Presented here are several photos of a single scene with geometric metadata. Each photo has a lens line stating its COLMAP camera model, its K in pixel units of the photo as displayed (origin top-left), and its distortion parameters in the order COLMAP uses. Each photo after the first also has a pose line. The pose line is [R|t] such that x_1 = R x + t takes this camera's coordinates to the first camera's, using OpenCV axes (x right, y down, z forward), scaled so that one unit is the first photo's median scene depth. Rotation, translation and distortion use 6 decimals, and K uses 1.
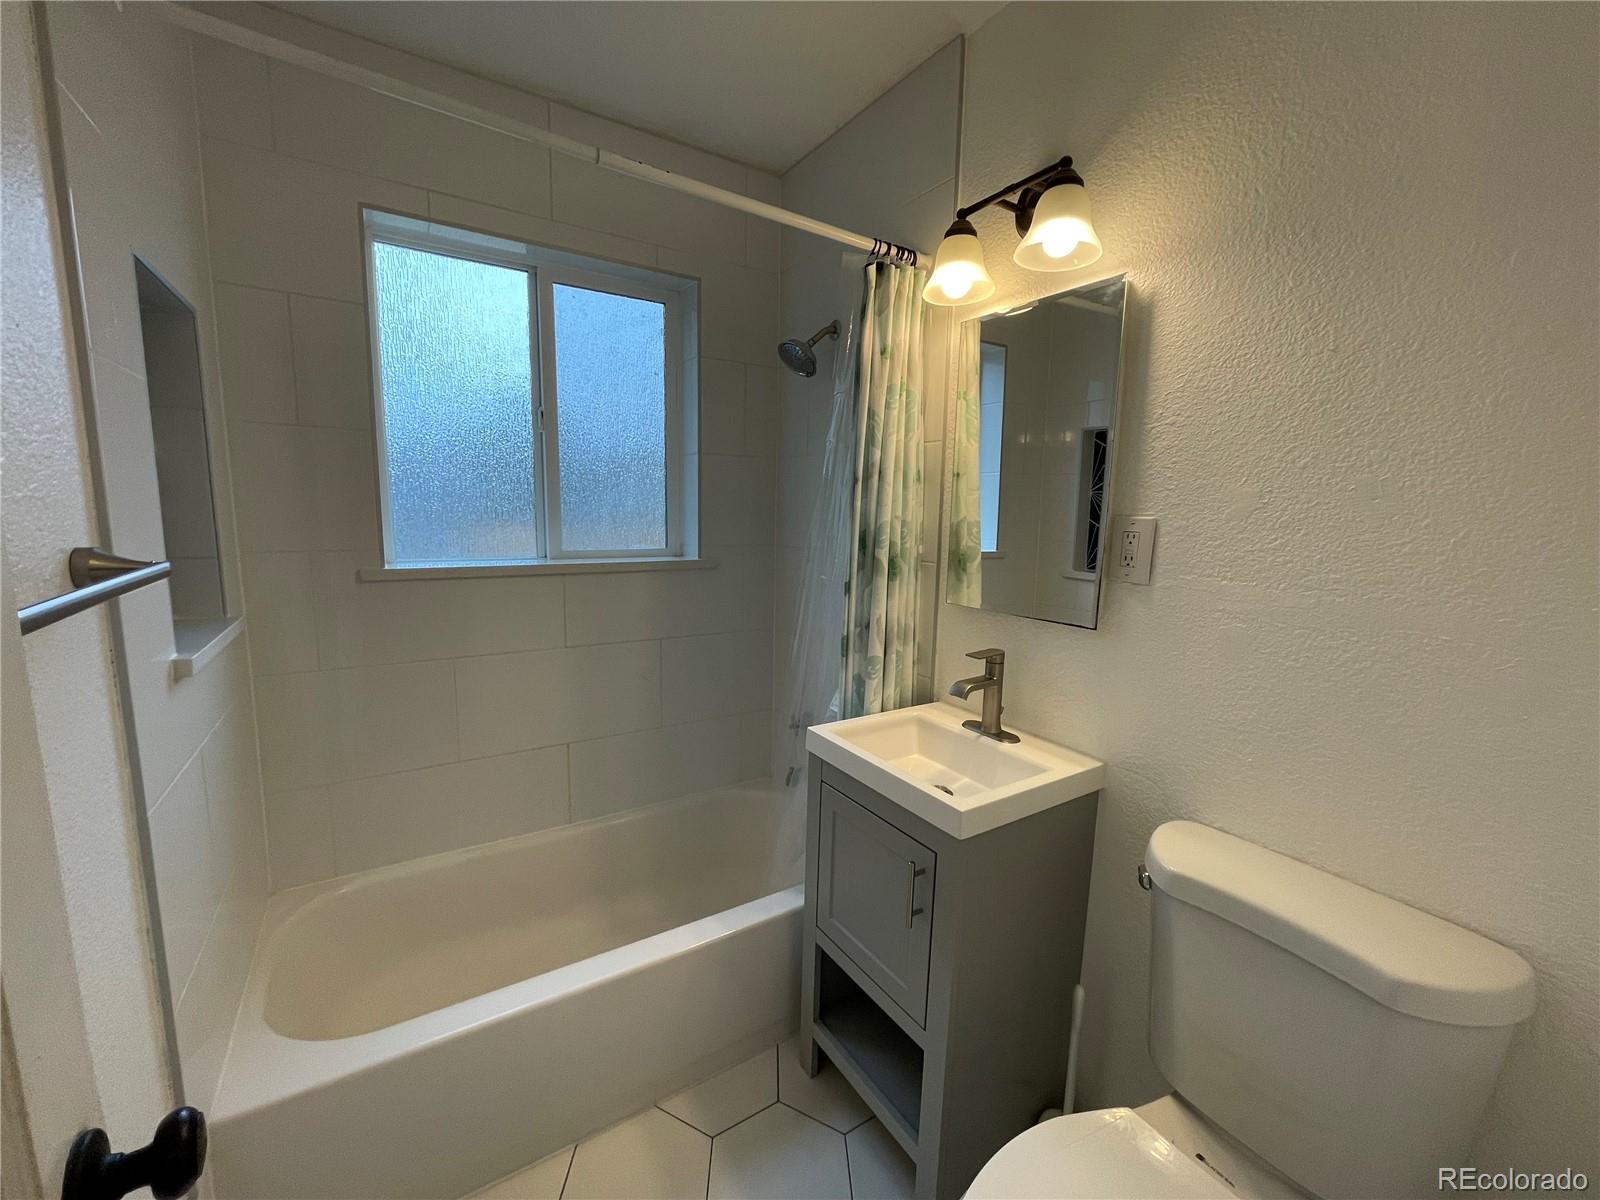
lens RADIAL K [[642.8, 0, 797.8], [0, 642.8, 600.2], [0, 0, 1]] dist [-0.002585, -0.000773]
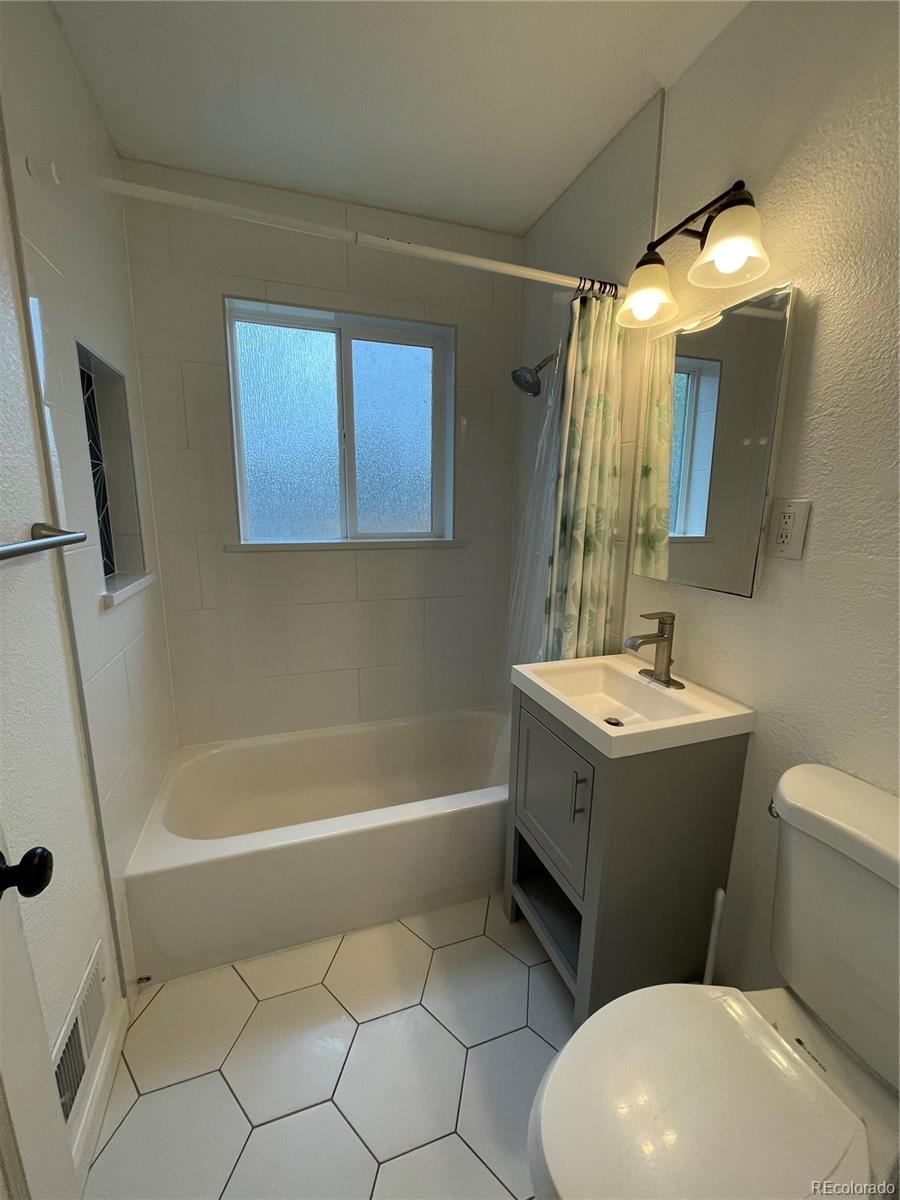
lens RADIAL K [[482.1, 0, 448.9], [0, 482.1, 599.7], [0, 0, 1]] dist [-0.002585, -0.000773]
pose [[0.971623, 0.034552, -0.233998, 0.117316], [-0.023090, 0.998404, 0.051544, 0.014836], [0.235406, -0.044678, 0.970870, 0.014554]]
